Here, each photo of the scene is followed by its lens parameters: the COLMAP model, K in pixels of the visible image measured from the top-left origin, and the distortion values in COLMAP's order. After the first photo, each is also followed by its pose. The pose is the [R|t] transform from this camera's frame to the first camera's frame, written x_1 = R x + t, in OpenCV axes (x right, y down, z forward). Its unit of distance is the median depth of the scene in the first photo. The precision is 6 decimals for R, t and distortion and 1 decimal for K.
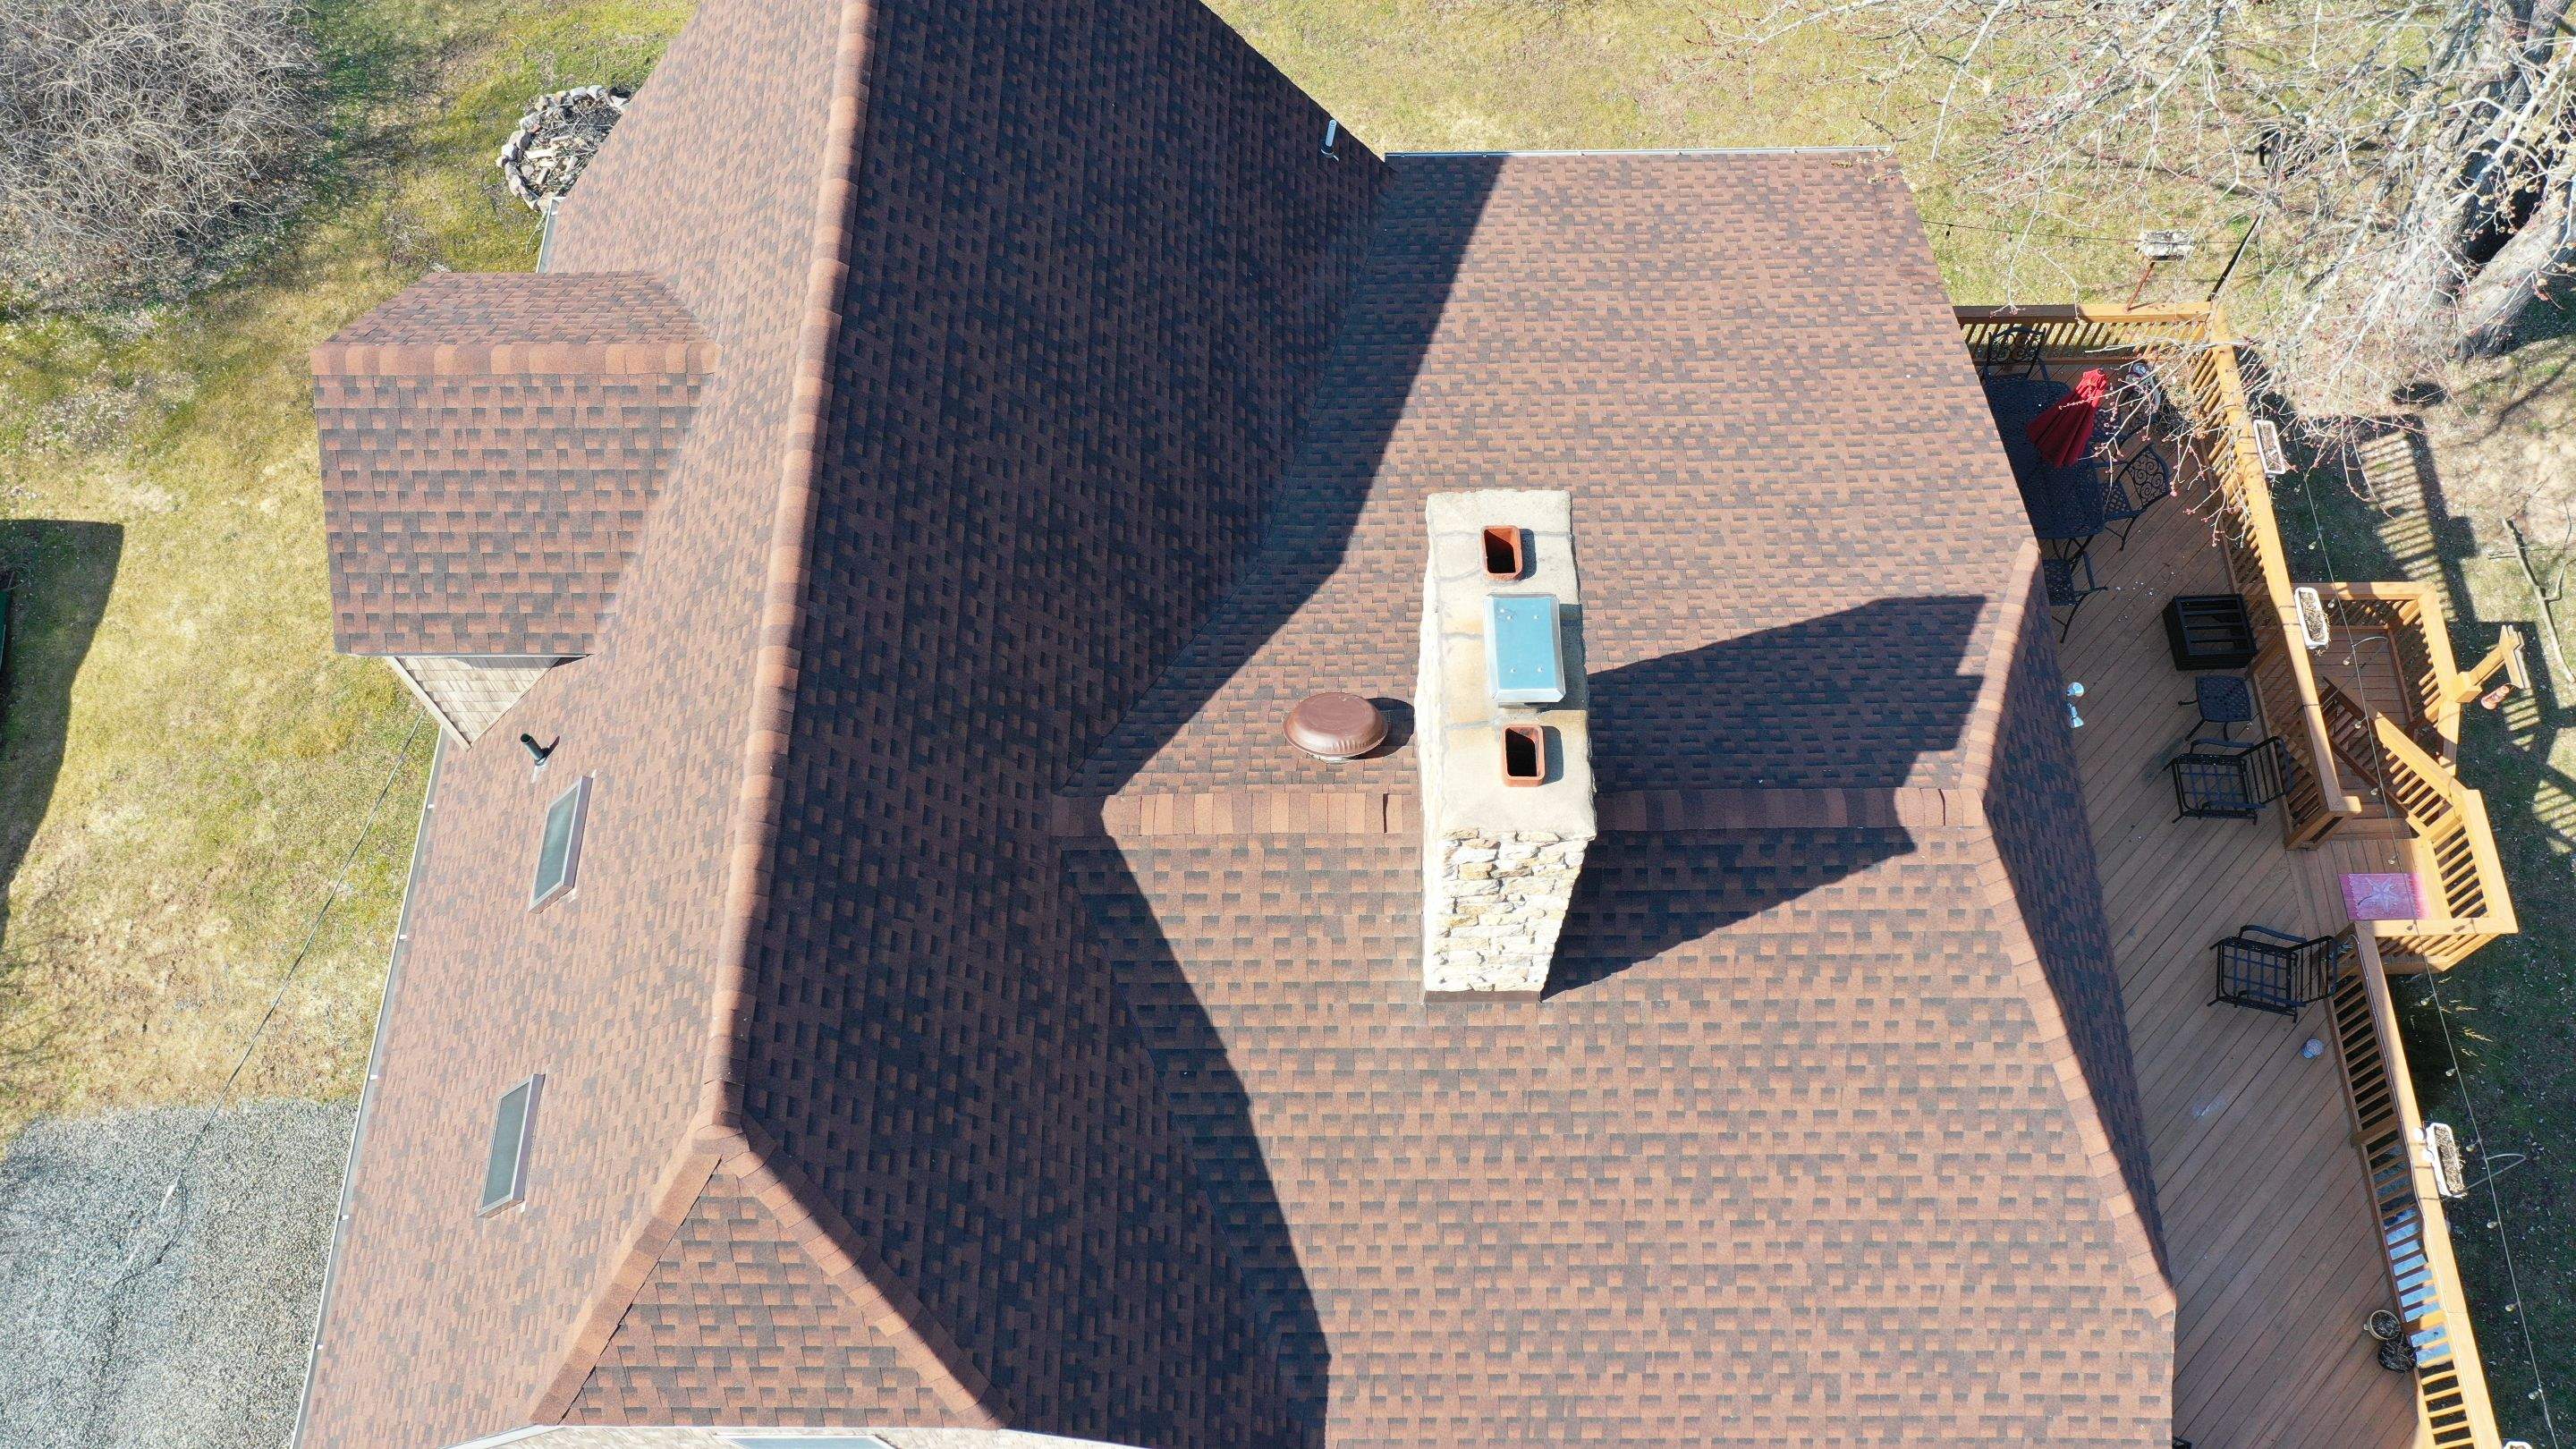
lens RADIAL K [[2044.7, 0, 1296.3], [0, 2044.7, 718.4], [0, 0, 1]] dist [0.012140, 0.002135]
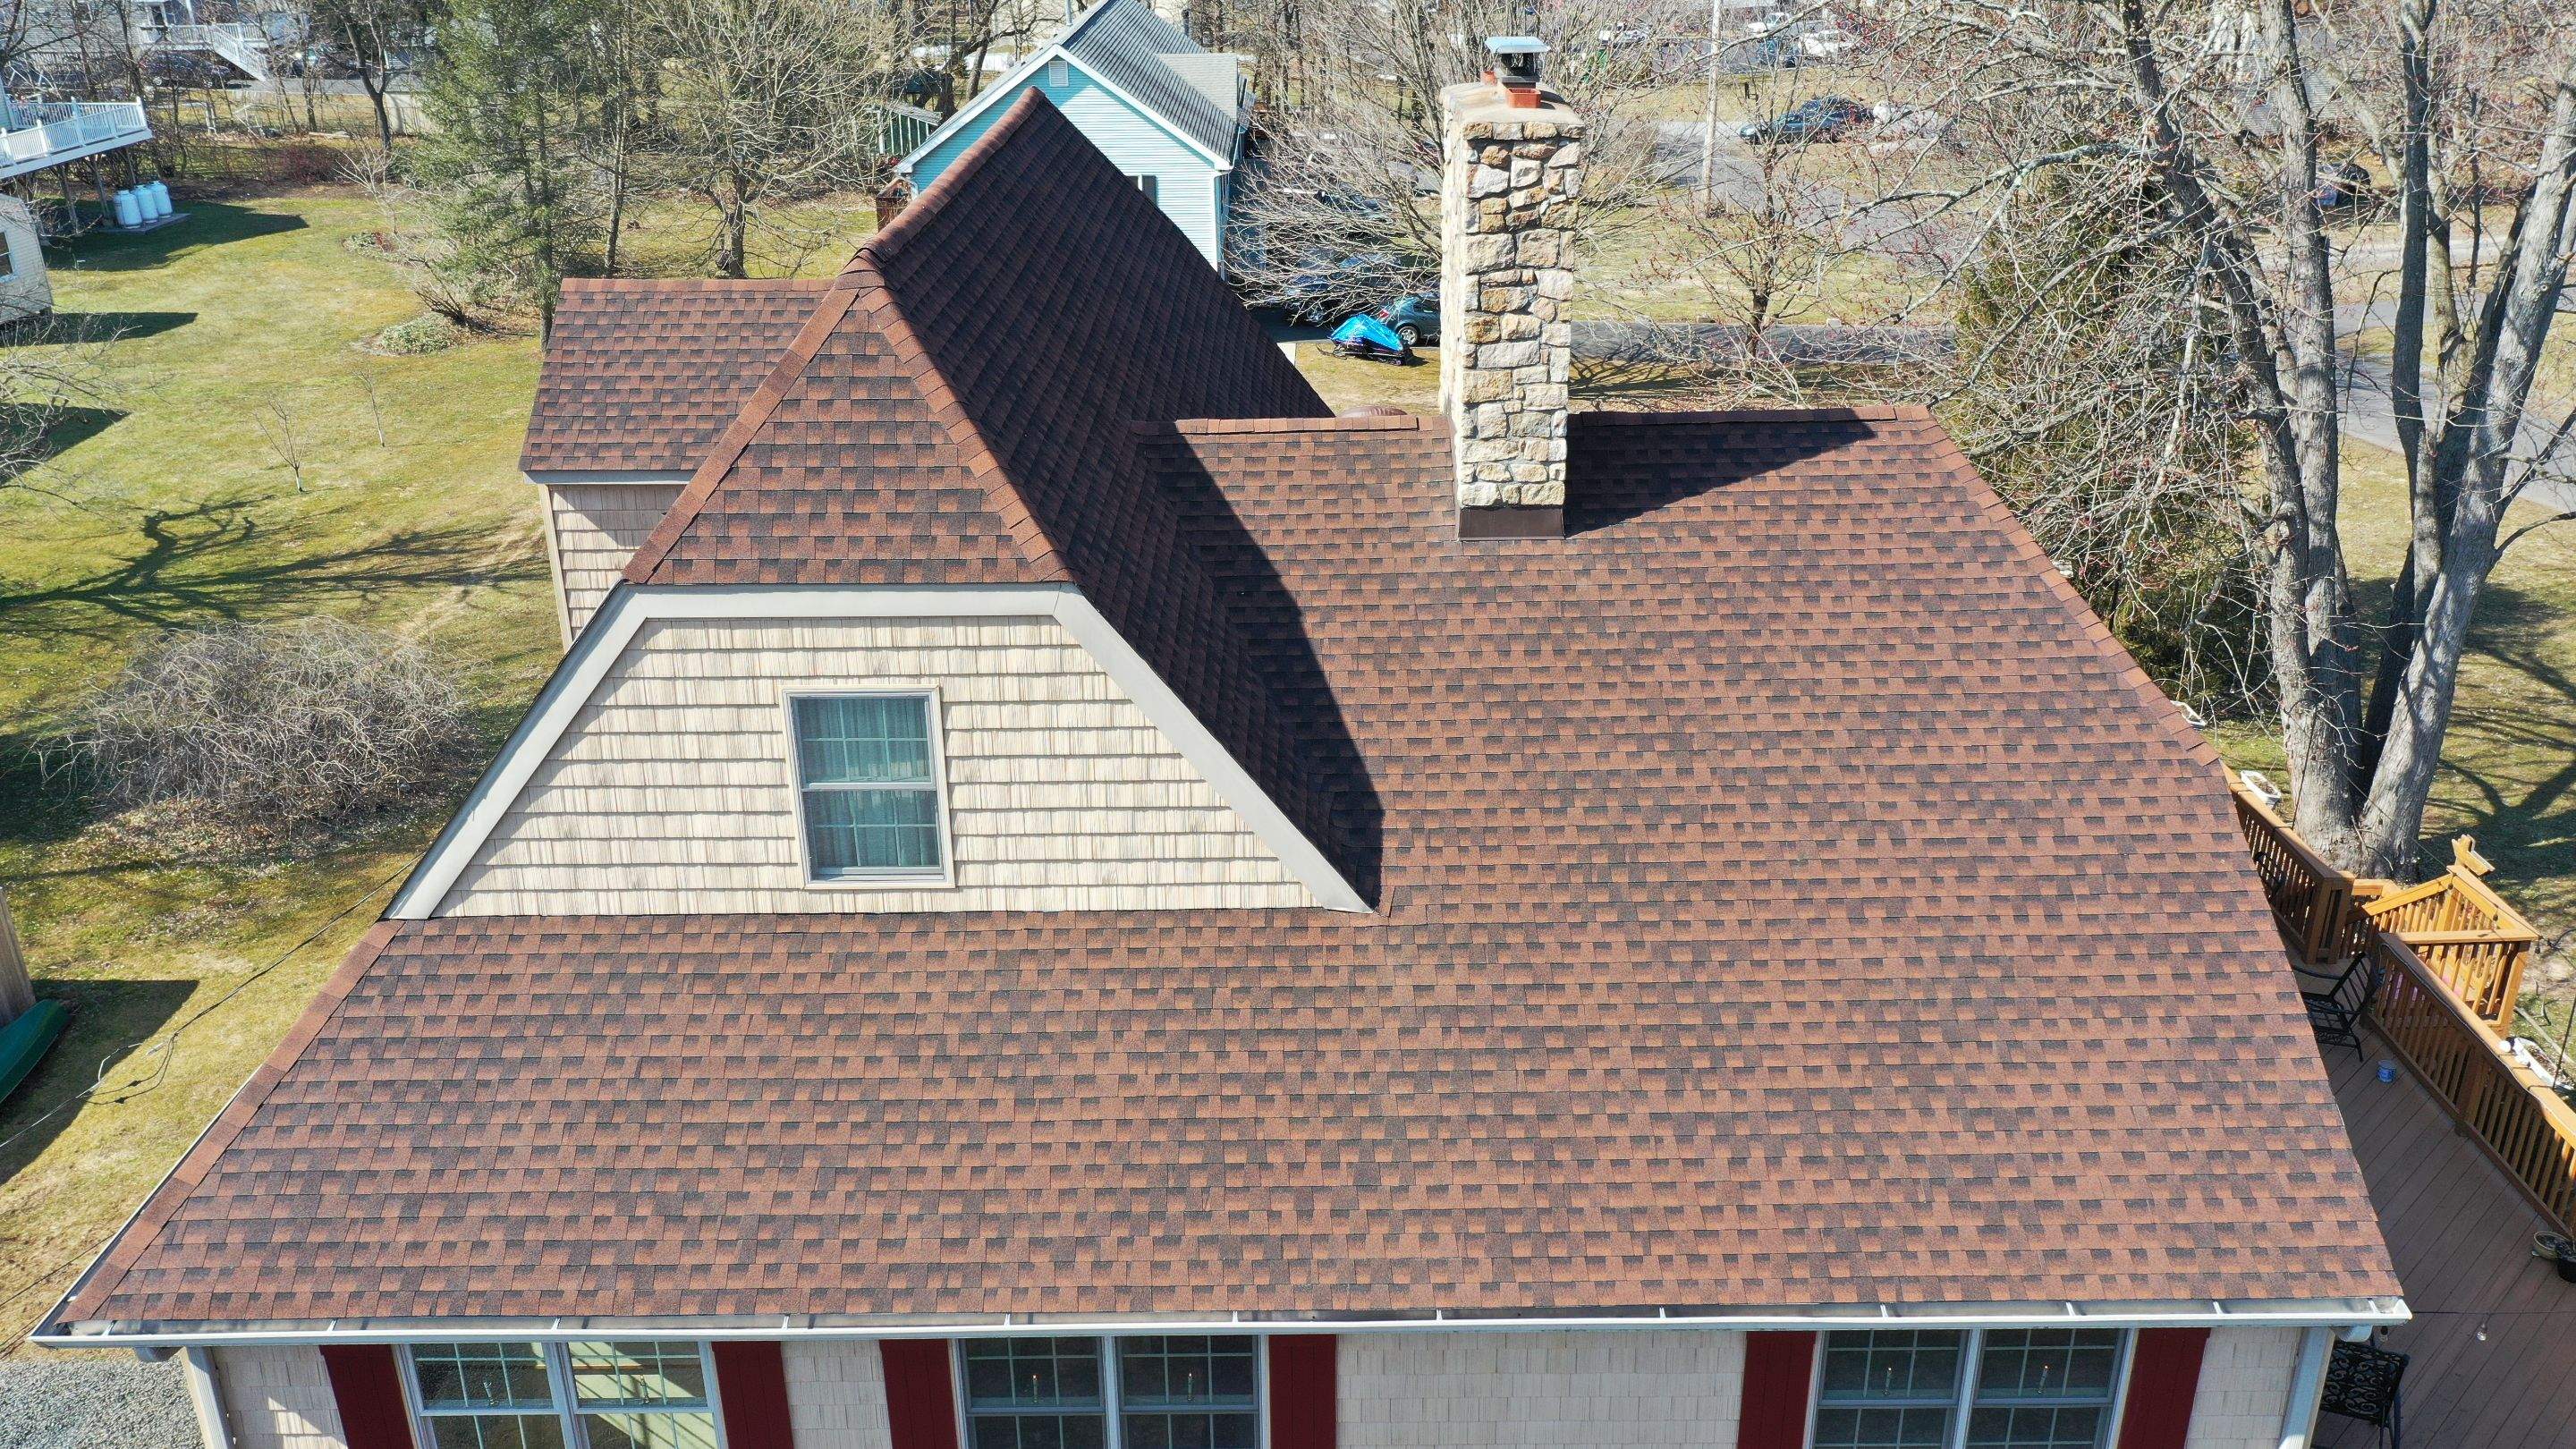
lens RADIAL K [[2044.7, 0, 1292.5], [0, 2044.7, 720.5], [0, 0, 1]] dist [0.012140, 0.002135]
pose [[0.999997, 0.001238, 0.001910, -0.029680], [0.000300, 0.760293, -0.649580, 0.926496], [-0.002256, 0.649579, 0.760291, 0.220602]]
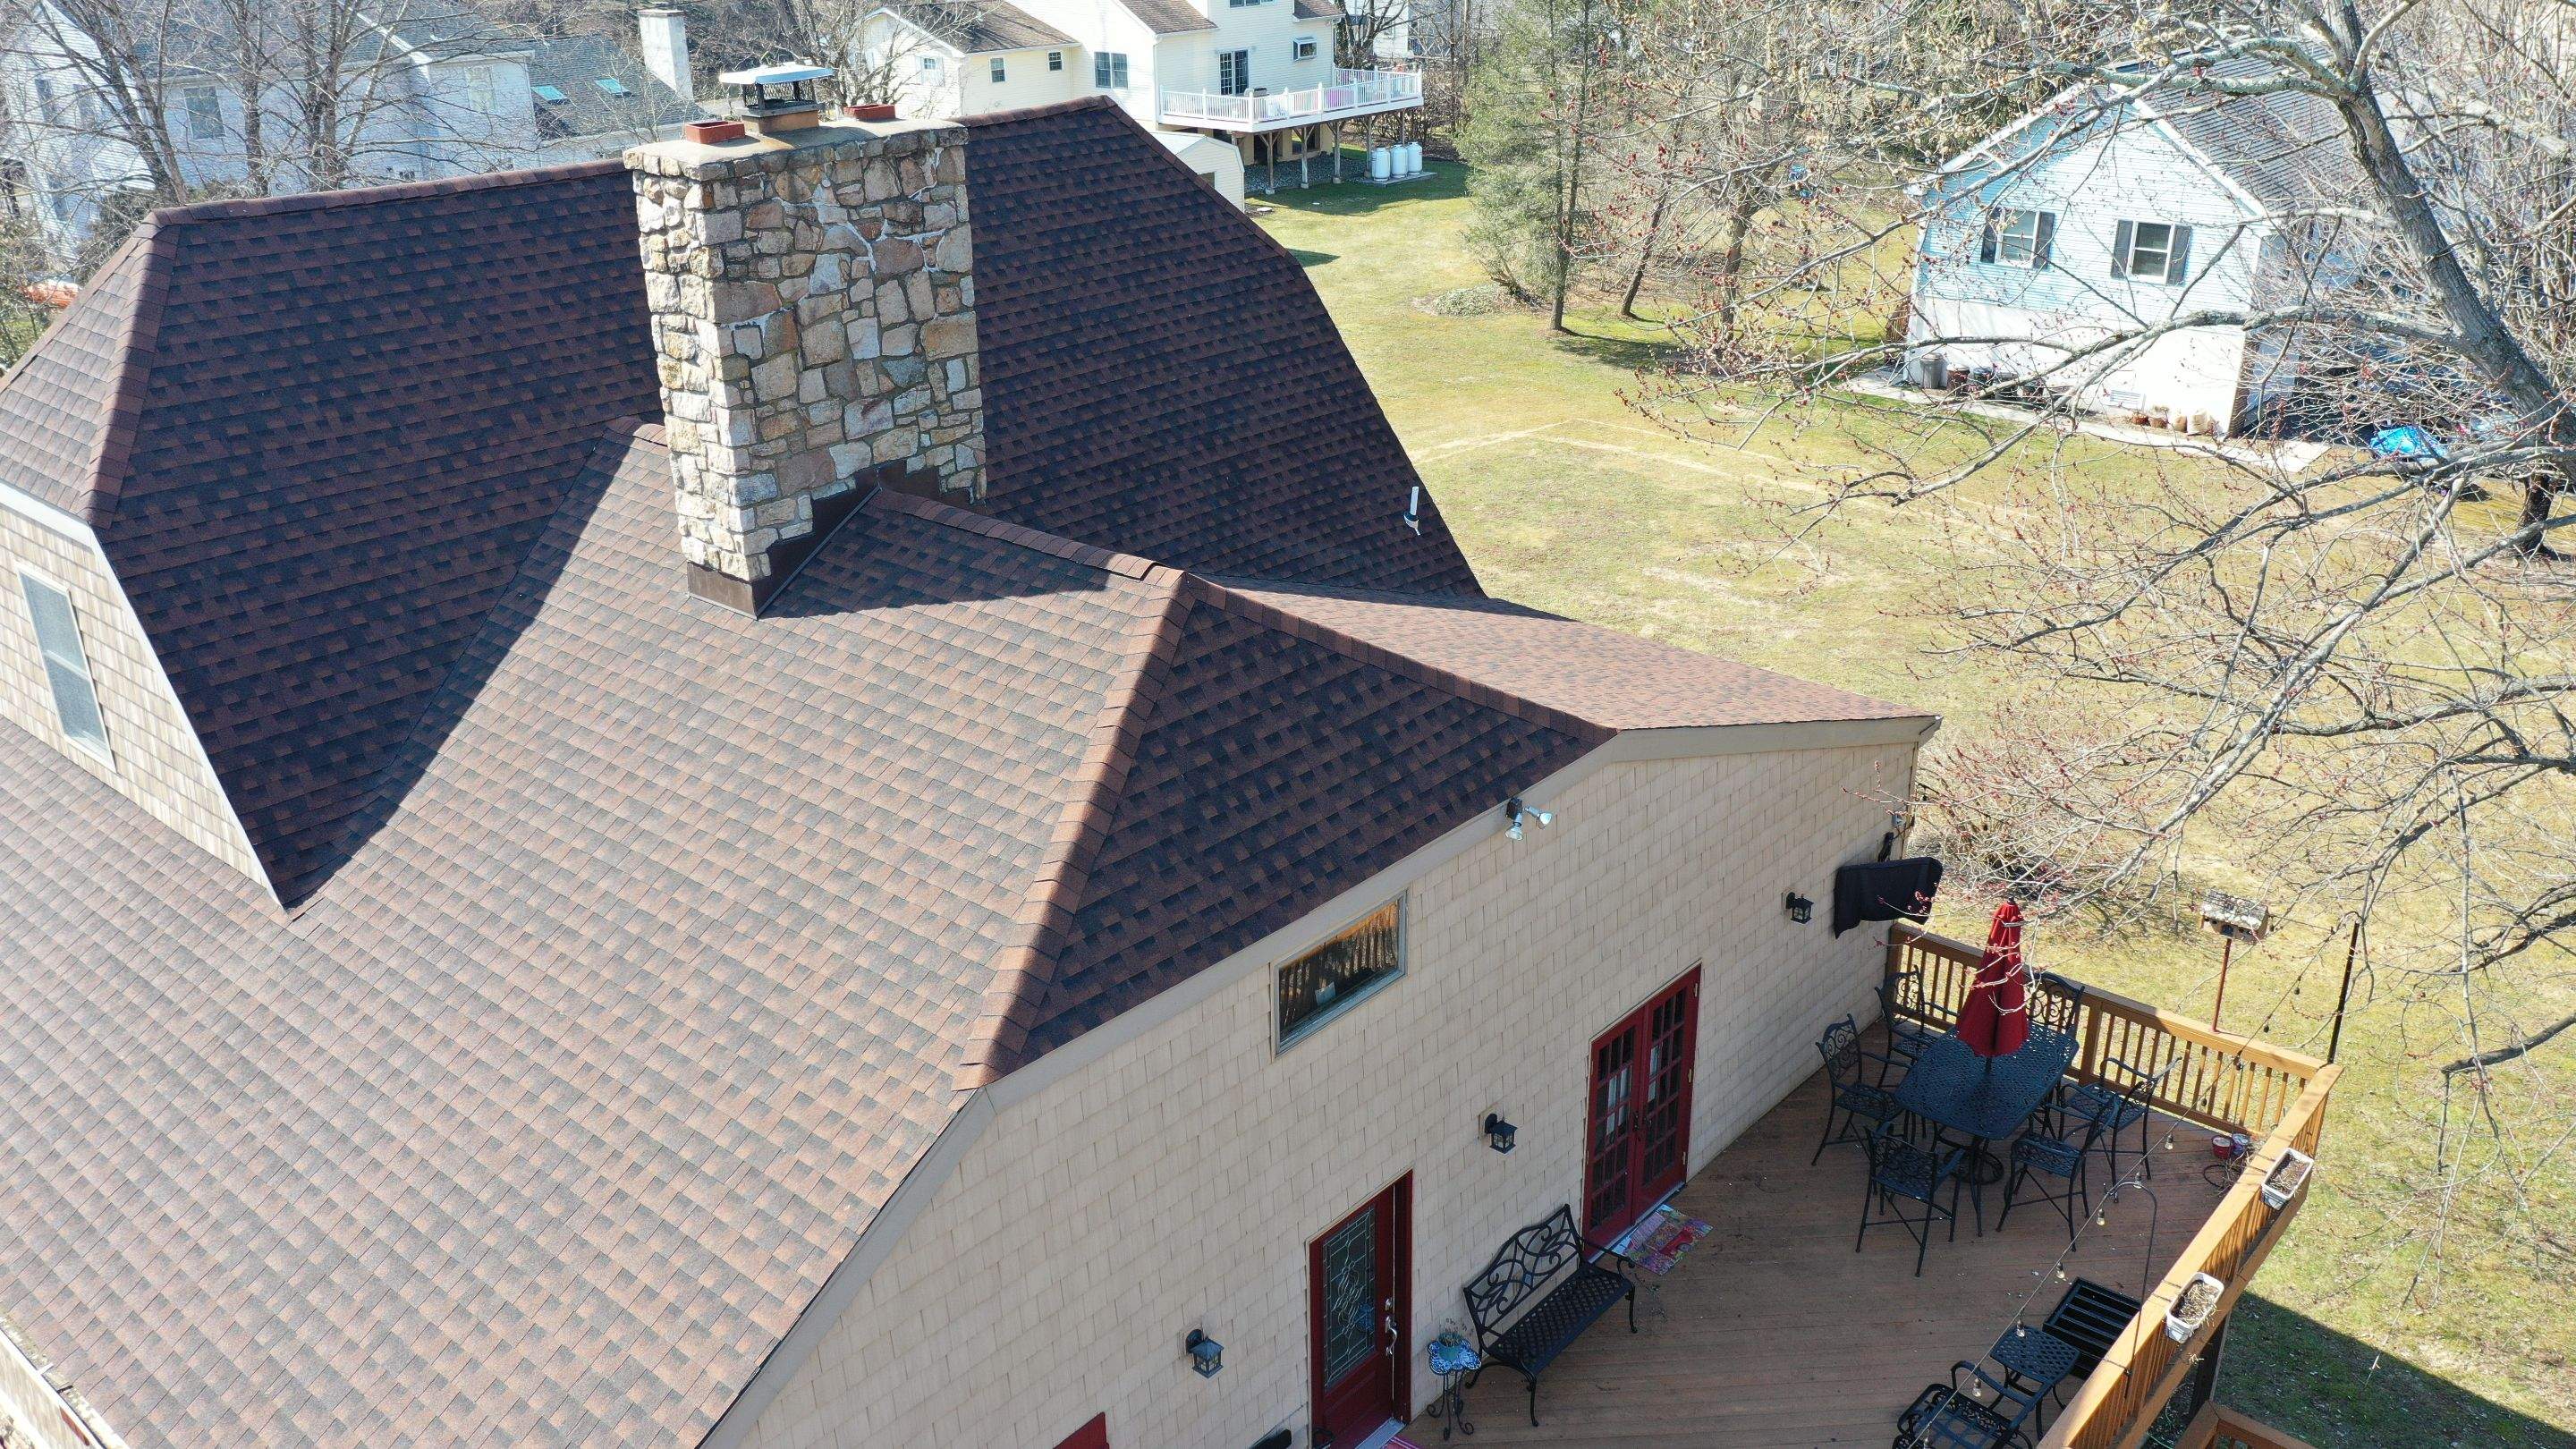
lens RADIAL K [[2044.7, 0, 1294.9], [0, 2044.7, 728.5], [0, 0, 1]] dist [0.012140, 0.002135]
pose [[0.755418, 0.263229, -0.600046, 0.928673], [-0.588589, 0.675017, -0.444877, 0.462823], [0.287936, 0.689248, 0.664853, 0.442307]]
